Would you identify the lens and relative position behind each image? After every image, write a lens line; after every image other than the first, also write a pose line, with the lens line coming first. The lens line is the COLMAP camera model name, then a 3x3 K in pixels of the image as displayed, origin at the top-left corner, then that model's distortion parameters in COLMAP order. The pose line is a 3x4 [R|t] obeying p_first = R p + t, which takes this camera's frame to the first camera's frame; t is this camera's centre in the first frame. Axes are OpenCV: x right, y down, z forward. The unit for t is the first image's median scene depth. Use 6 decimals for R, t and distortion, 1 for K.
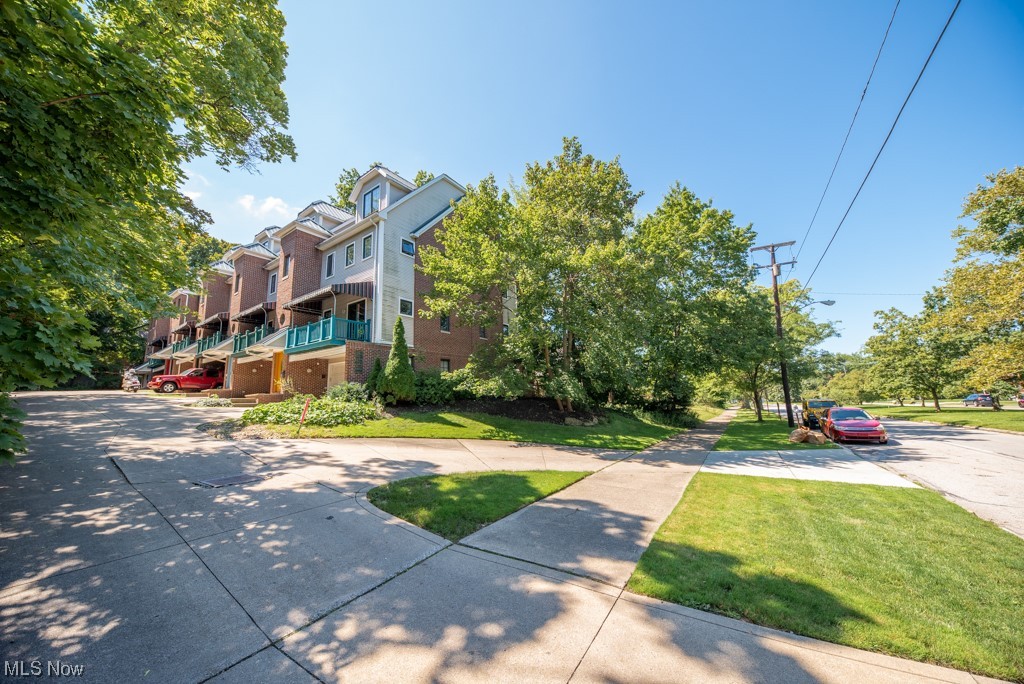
lens RADIAL K [[341.8, 0, 512.0], [0, 341.8, 342.0], [0, 0, 1]] dist [-0.010691, -0.000119]
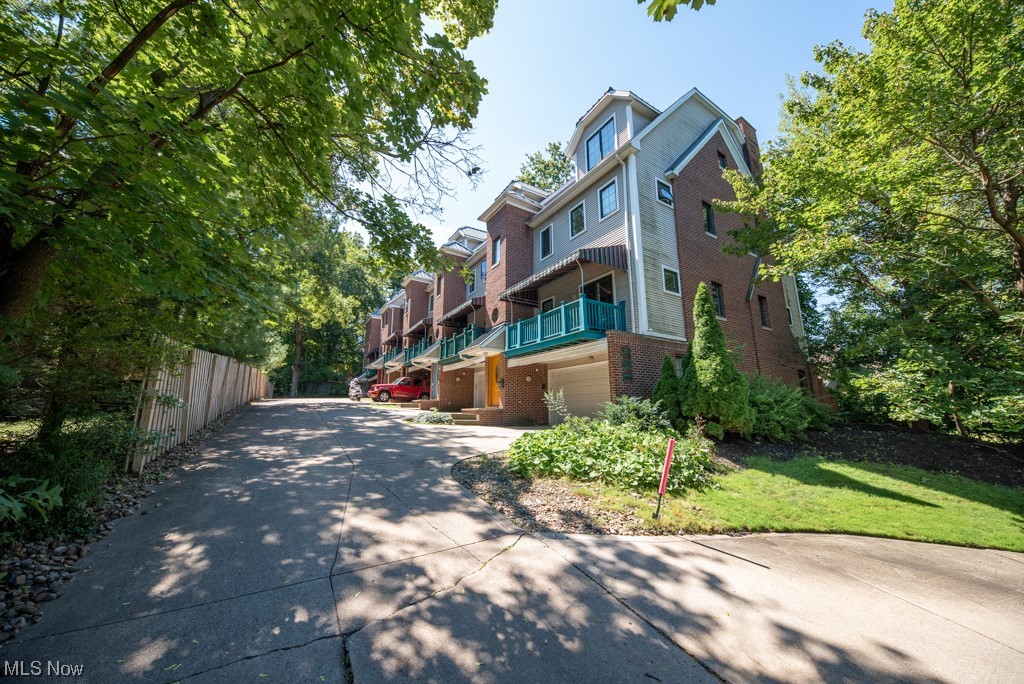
lens RADIAL K [[362.0, 0, 516.1], [0, 362.0, 340.7], [0, 0, 1]] dist [0.000222, -0.000167]
pose [[0.912222, -0.042380, -0.407499, -0.270830], [0.031258, 0.998936, -0.033916, 0.023366], [0.408503, 0.018201, 0.912575, 0.226513]]
